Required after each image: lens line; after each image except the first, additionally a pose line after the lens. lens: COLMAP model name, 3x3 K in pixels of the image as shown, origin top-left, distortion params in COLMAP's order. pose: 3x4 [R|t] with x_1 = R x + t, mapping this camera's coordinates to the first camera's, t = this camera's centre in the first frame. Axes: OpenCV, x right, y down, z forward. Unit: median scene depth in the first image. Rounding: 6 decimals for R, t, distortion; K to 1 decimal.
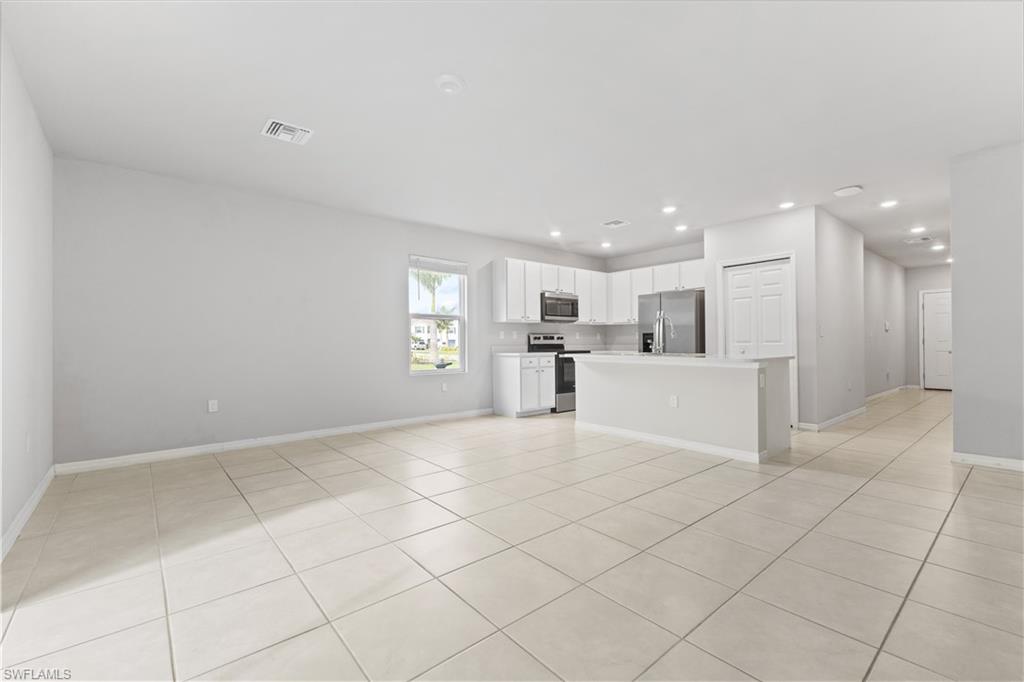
lens RADIAL K [[439.8, 0, 512.0], [0, 439.8, 341.0], [0, 0, 1]] dist [0.000895, 0.000304]
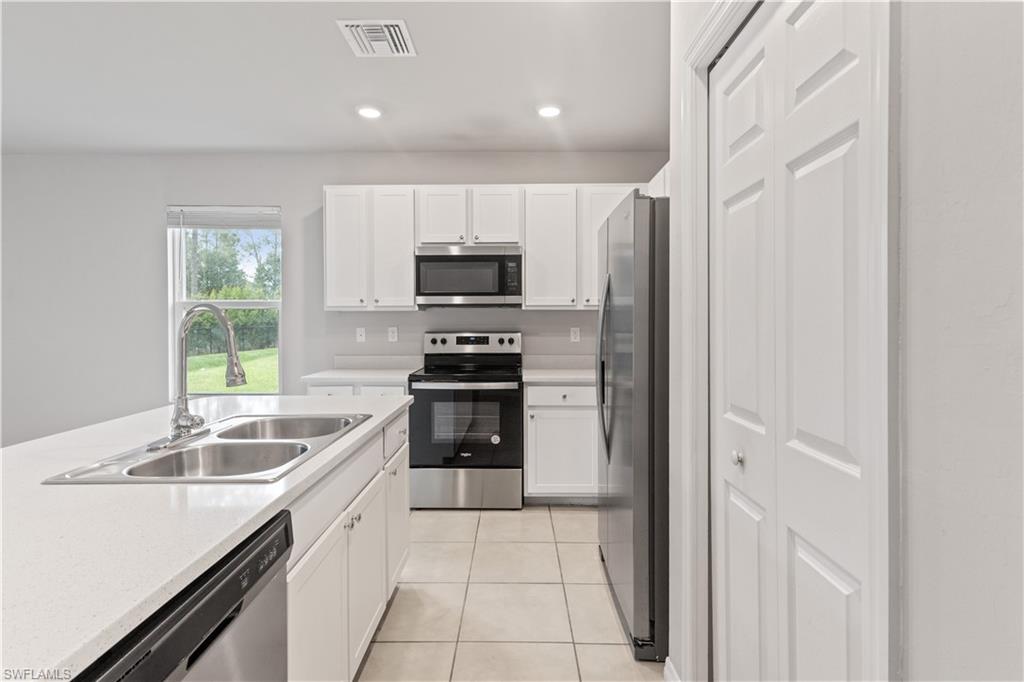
lens RADIAL K [[519.0, 0, 507.8], [0, 519.0, 326.2], [0, 0, 1]] dist [0.015091, 0.000050]
pose [[0.754642, 0.013434, -0.655999, 0.482285], [-0.000011, 0.999791, 0.020462, -0.034069], [0.656136, -0.015434, 0.754484, 0.601340]]
